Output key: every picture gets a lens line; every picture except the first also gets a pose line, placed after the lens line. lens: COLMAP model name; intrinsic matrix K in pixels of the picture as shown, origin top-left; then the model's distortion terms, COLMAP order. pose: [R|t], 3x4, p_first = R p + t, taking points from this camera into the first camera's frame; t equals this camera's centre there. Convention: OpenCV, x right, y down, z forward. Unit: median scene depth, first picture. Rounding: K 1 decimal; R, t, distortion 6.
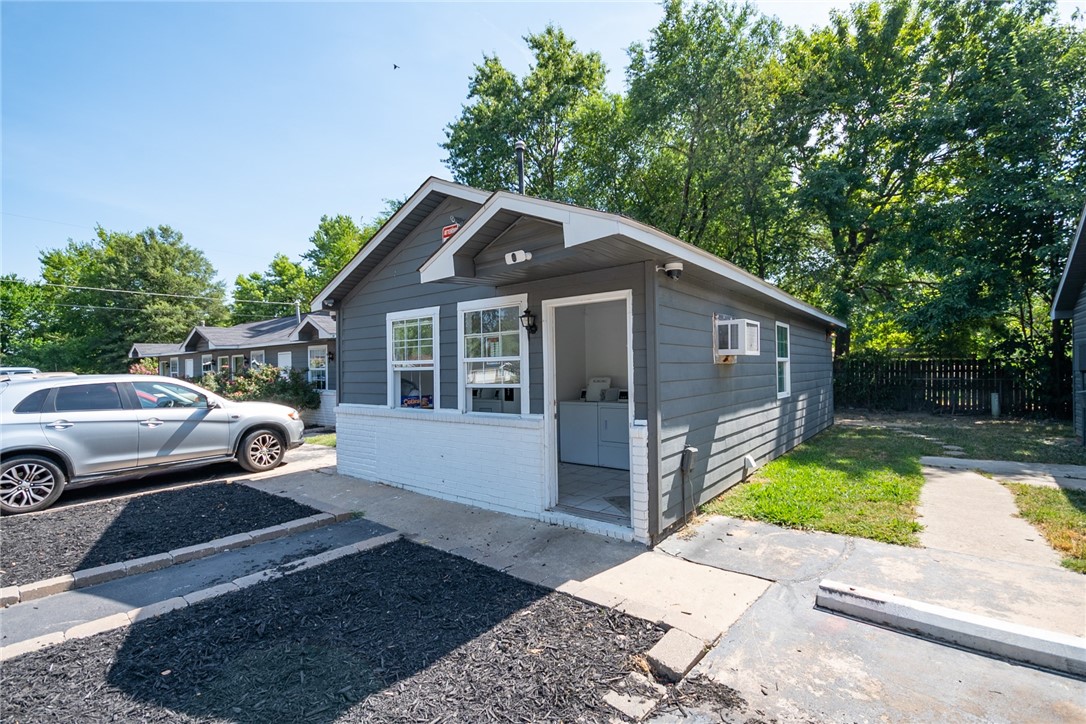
lens RADIAL K [[485.4, 0, 538.3], [0, 485.4, 365.7], [0, 0, 1]] dist [0.023816, -0.019598]
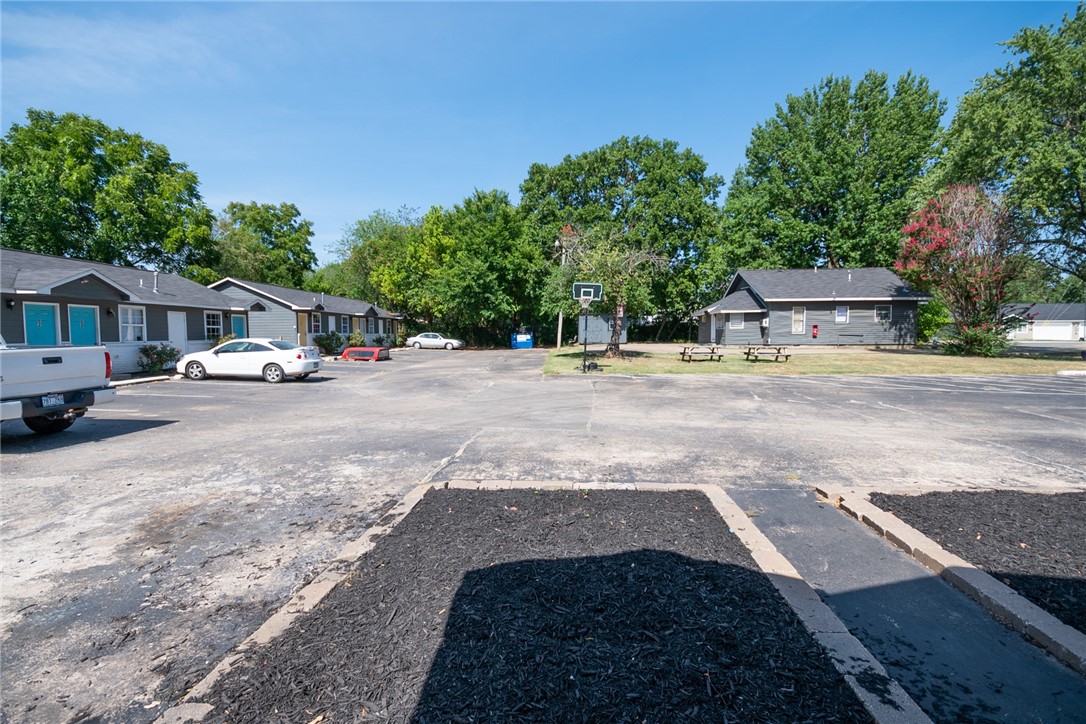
lens RADIAL K [[479.9, 0, 528.7], [0, 479.9, 361.1], [0, 0, 1]] dist [0.001945, 0.000305]
pose [[-0.819828, 0.052385, -0.570209, 0.027646], [0.021970, 0.997951, 0.060093, 0.006240], [0.572188, 0.036738, -0.819299, 0.398634]]
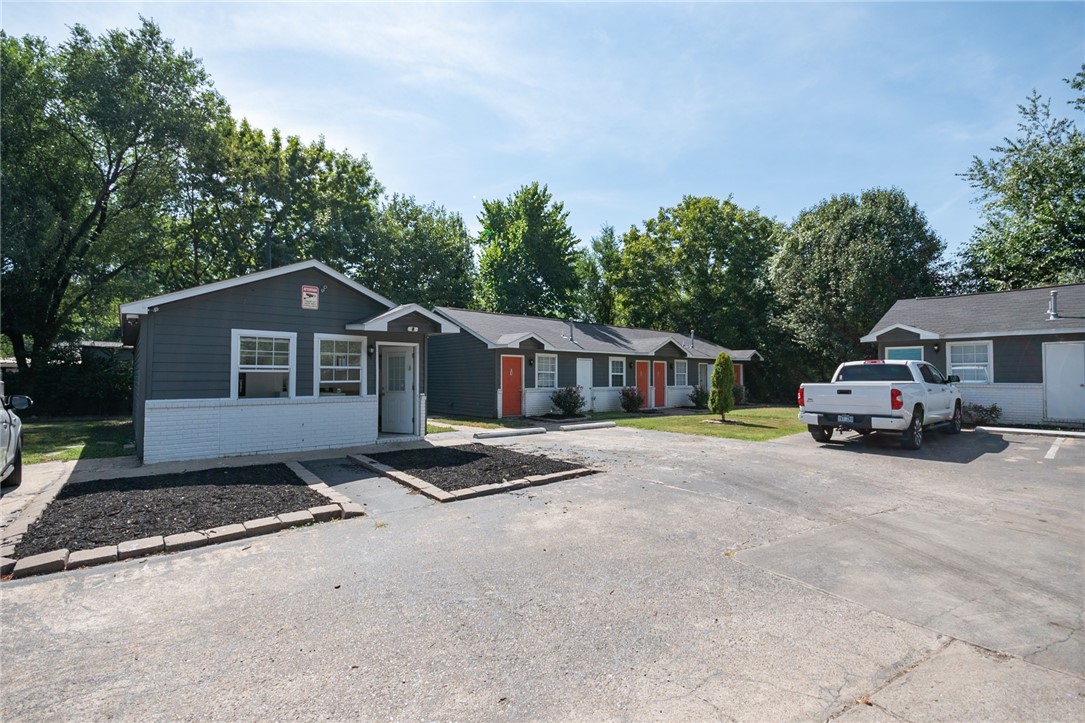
lens RADIAL K [[485.0, 0, 537.8], [0, 485.0, 365.2], [0, 0, 1]] dist [0.023816, -0.019598]
pose [[0.191691, 0.041129, 0.980593, -0.828084], [-0.010200, 0.999151, -0.039913, 0.021091], [-0.981402, -0.002351, 0.191948, -0.045473]]
